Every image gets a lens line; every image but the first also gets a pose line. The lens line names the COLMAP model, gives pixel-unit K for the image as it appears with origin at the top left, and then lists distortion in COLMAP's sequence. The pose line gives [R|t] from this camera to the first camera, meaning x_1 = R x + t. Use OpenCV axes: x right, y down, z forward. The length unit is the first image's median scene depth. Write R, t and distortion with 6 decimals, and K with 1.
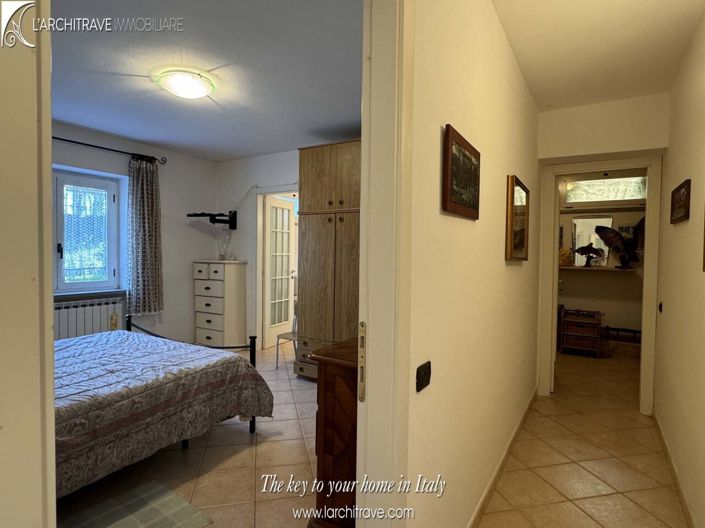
lens RADIAL K [[396.8, 0, 355.5], [0, 396.8, 262.5], [0, 0, 1]] dist [-0.004304, 0.001010]
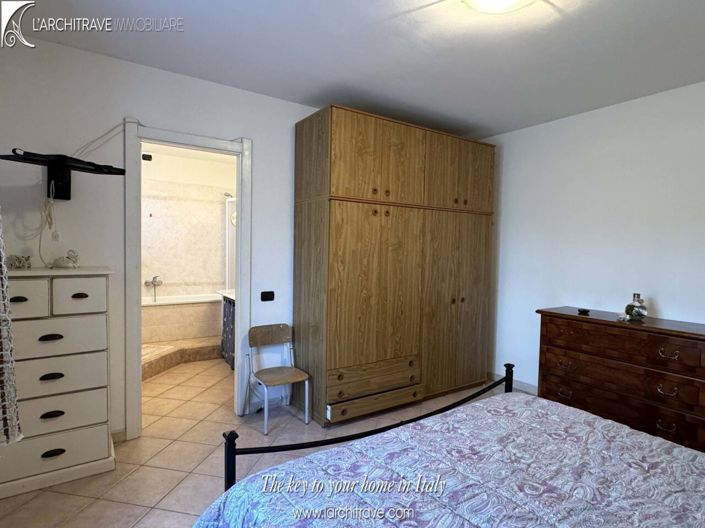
lens RADIAL K [[396.8, 0, 354.7], [0, 396.8, 264.5], [0, 0, 1]] dist [-0.004304, 0.001010]
pose [[0.413656, -0.041618, 0.909482, -0.804210], [0.009539, 0.999098, 0.041380, -0.034703], [-0.910383, -0.008441, 0.413680, 0.698156]]
